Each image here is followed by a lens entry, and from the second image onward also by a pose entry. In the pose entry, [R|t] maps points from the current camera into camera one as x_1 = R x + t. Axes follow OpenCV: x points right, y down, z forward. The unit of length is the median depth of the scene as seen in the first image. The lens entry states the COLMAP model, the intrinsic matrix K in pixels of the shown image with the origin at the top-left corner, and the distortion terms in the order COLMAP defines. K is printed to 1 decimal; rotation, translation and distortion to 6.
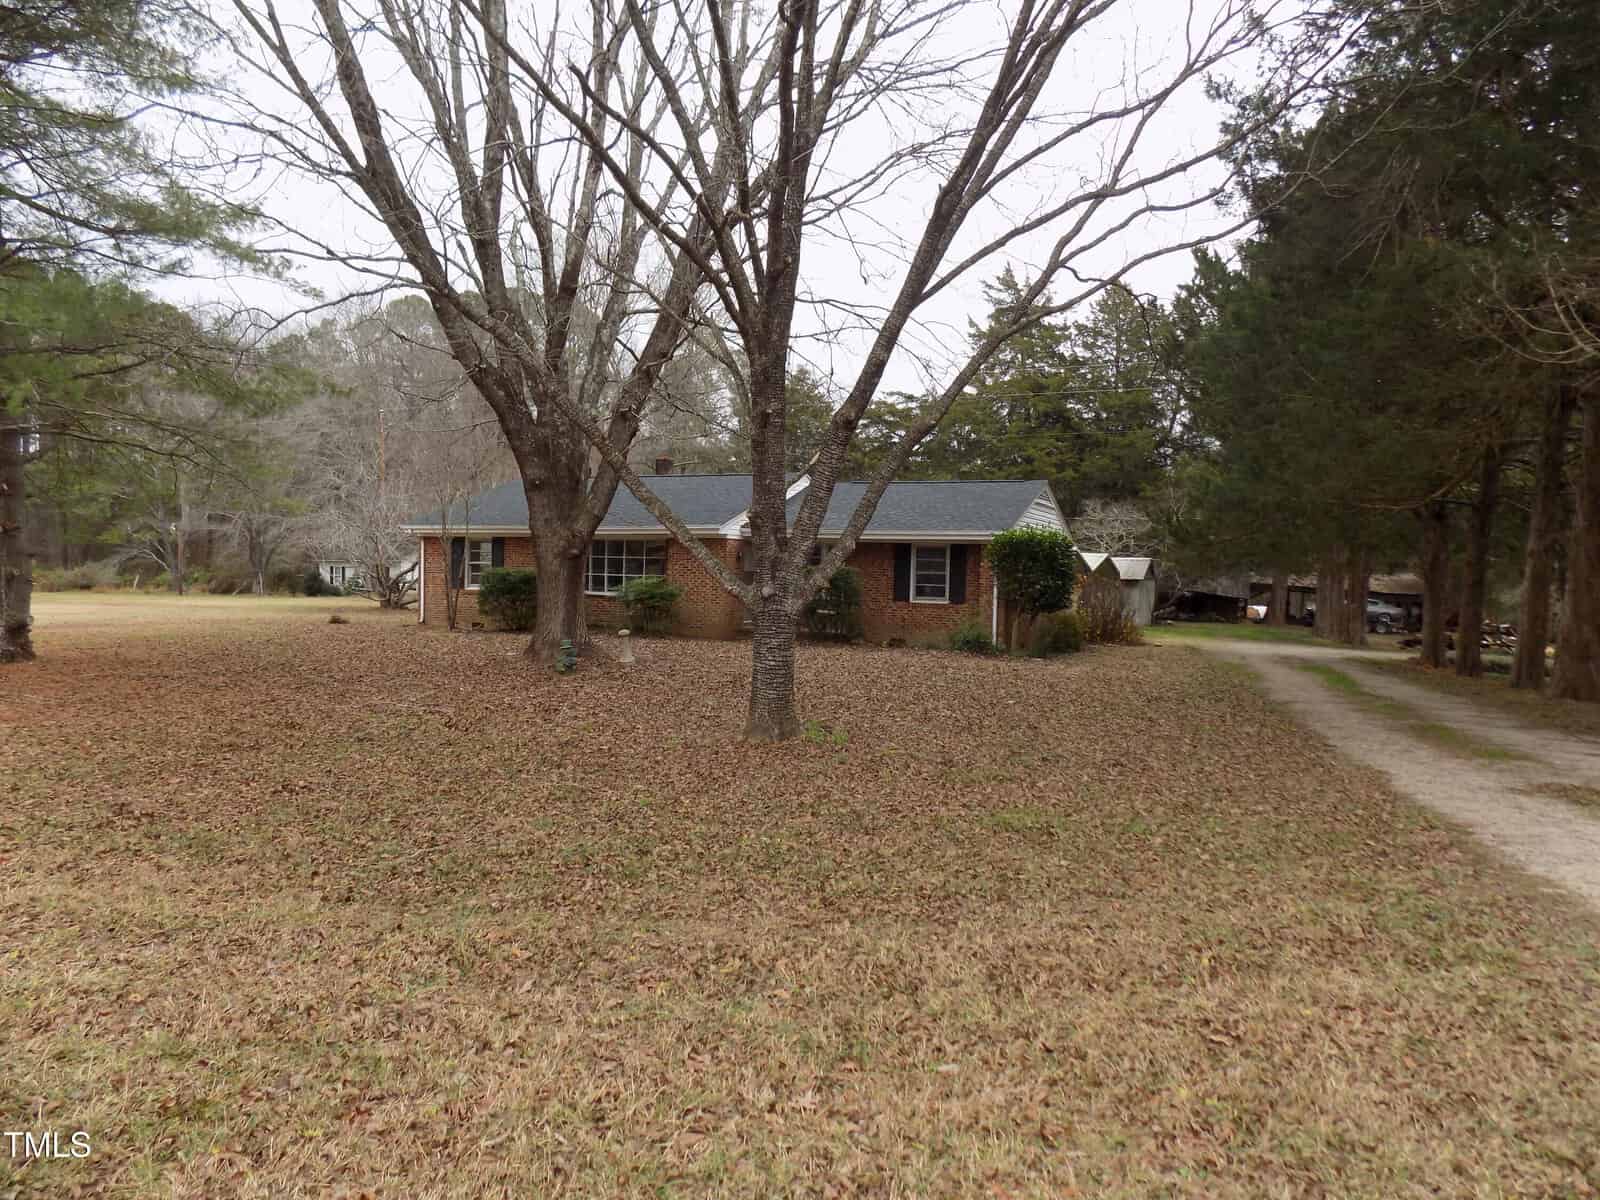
lens RADIAL K [[1074.2, 0, 812.2], [0, 1074.2, 593.0], [0, 0, 1]] dist [-0.083972, 0.092139]
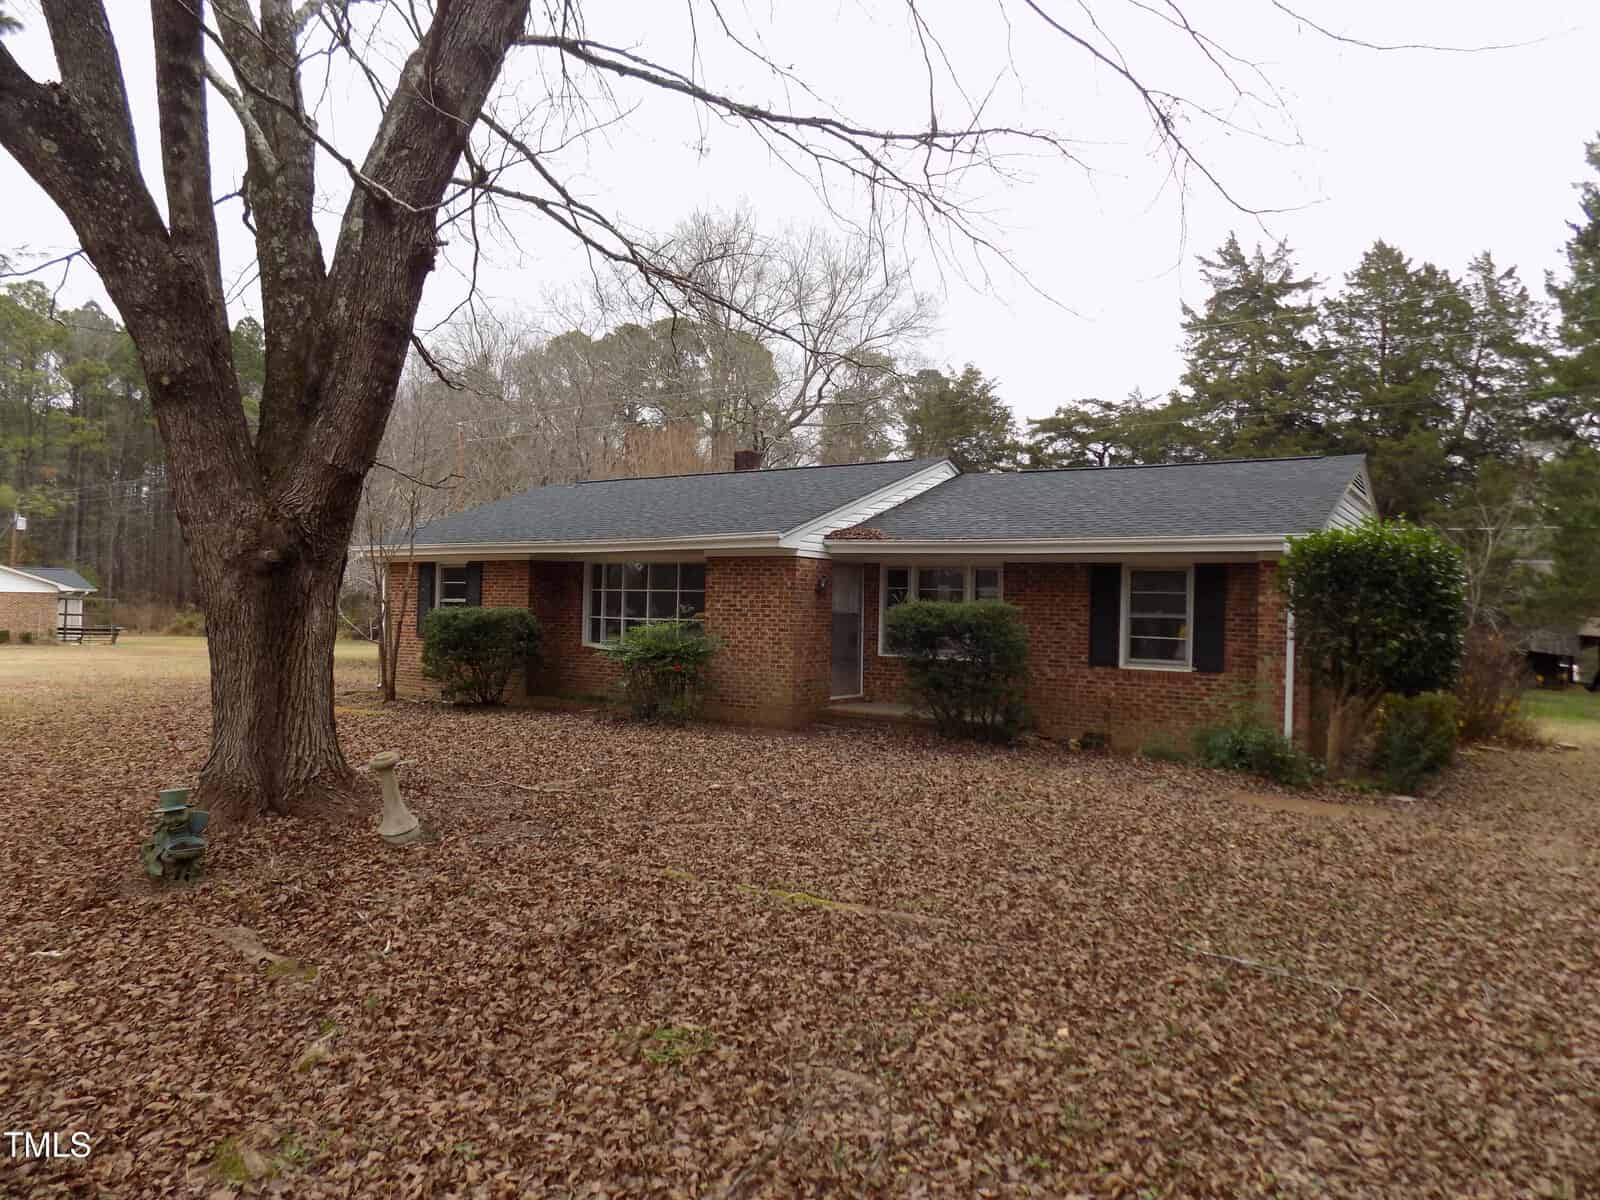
lens RADIAL K [[1074.2, 0, 812.2], [0, 1074.2, 593.0], [0, 0, 1]] dist [-0.083972, 0.092139]
pose [[0.984387, -0.001464, -0.176009, 0.013787], [-0.006642, 0.998944, -0.045454, -0.001926], [0.175890, 0.045913, 0.983339, 0.185471]]
